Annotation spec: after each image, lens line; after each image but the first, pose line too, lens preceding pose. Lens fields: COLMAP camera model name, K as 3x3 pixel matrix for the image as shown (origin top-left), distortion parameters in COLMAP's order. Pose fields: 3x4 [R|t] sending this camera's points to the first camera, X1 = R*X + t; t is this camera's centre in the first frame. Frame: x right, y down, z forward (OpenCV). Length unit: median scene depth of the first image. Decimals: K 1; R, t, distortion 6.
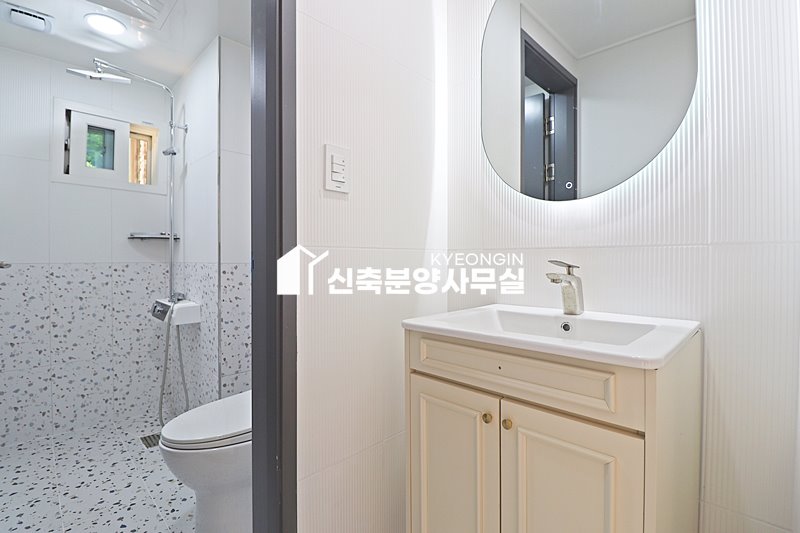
lens RADIAL K [[373.9, 0, 398.2], [0, 373.9, 263.5], [0, 0, 1]] dist [-0.005876, -0.009509]
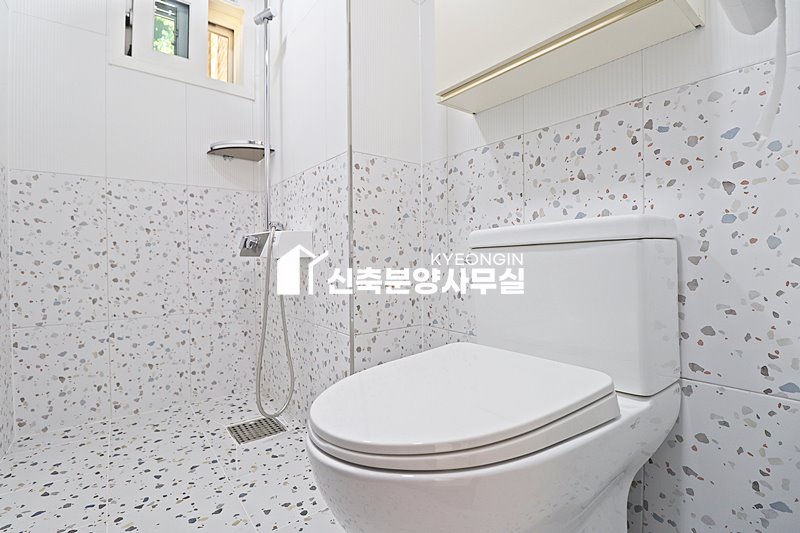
lens RADIAL K [[373.9, 0, 400.1], [0, 373.9, 265.4], [0, 0, 1]] dist [-0.005876, -0.009509]
pose [[0.991661, -0.005033, -0.128772, -0.293648], [0.005993, 0.999957, 0.007066, 0.169790], [0.128731, -0.007779, 0.991649, 0.365651]]
